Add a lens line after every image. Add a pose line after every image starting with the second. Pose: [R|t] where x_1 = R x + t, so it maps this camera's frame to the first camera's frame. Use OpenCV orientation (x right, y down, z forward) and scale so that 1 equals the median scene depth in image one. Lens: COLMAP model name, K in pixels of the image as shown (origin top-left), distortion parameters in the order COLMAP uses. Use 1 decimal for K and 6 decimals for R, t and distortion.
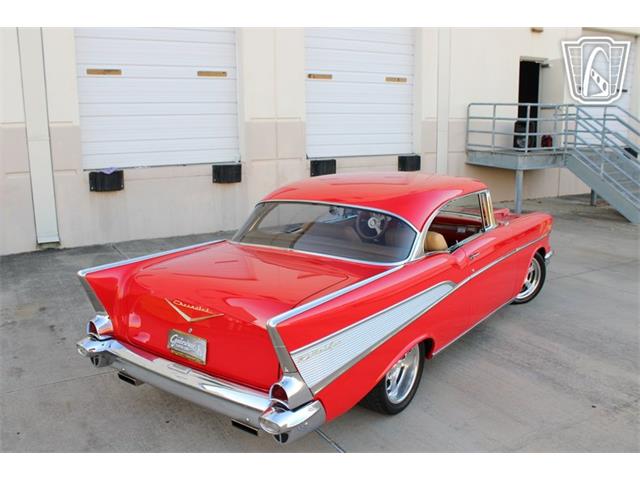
lens RADIAL K [[594.4, 0, 320.0], [0, 594.4, 240.0], [0, 0, 1]] dist [-0.070416, 0.006982]
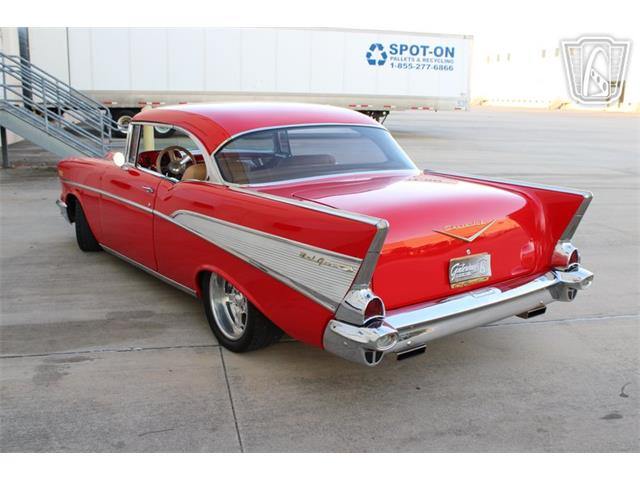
lens RADIAL K [[649.9, 0, 320.0], [0, 649.9, 240.0], [0, 0, 1]] dist [-0.088350, 0.024660]
pose [[0.289363, -0.200800, 0.935921, -0.357798], [0.178771, 0.971883, 0.153245, -0.016151], [-0.940378, 0.122972, 0.317124, 0.269346]]
